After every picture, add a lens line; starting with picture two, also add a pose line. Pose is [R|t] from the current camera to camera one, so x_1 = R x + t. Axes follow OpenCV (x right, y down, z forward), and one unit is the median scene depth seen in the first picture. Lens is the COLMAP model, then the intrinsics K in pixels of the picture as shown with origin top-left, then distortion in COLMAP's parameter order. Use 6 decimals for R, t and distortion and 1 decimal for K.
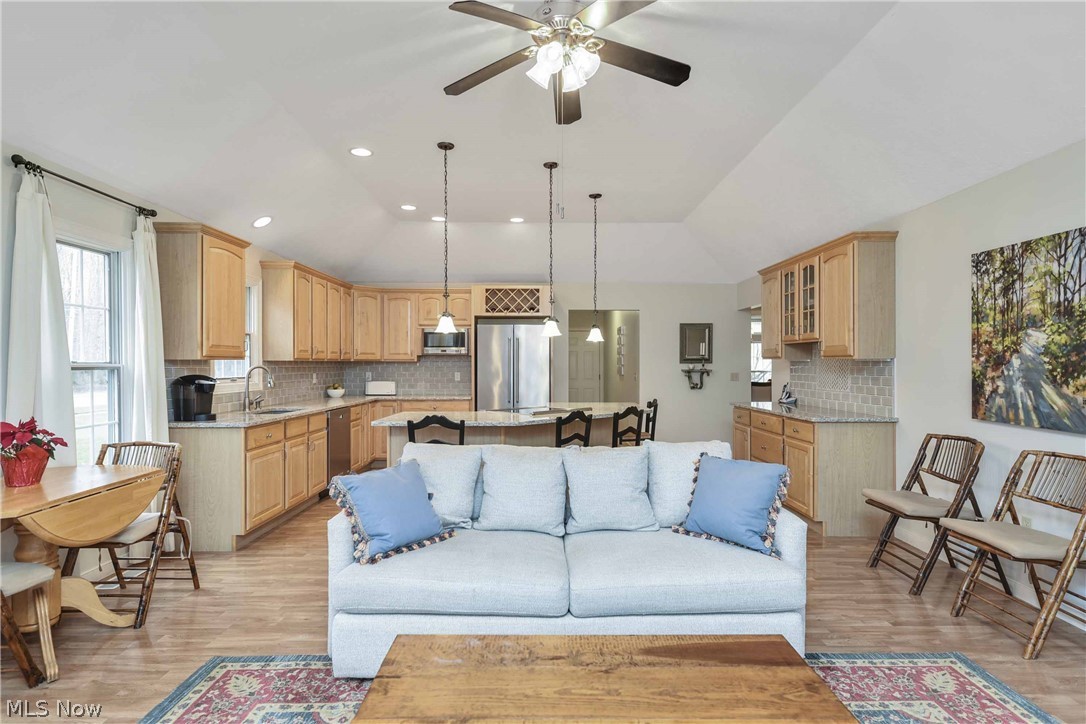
lens RADIAL K [[573.5, 0, 543.0], [0, 573.5, 362.0], [0, 0, 1]] dist [0.005830, 0.000375]
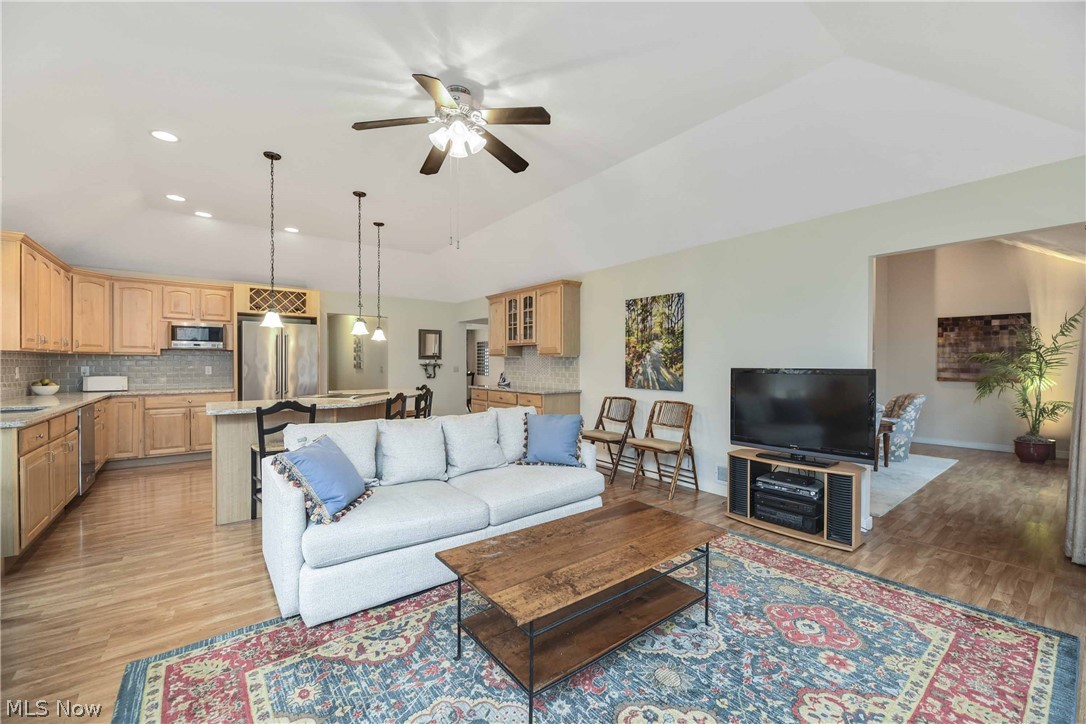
lens RADIAL K [[443.4, 0, 543.0], [0, 443.4, 362.0], [0, 0, 1]] dist [-0.002565, -0.000530]
pose [[0.788118, 0.004209, 0.615510, -0.360775], [-0.004511, 0.999989, -0.001063, 0.018450], [-0.615508, -0.001939, 0.788128, 0.023489]]
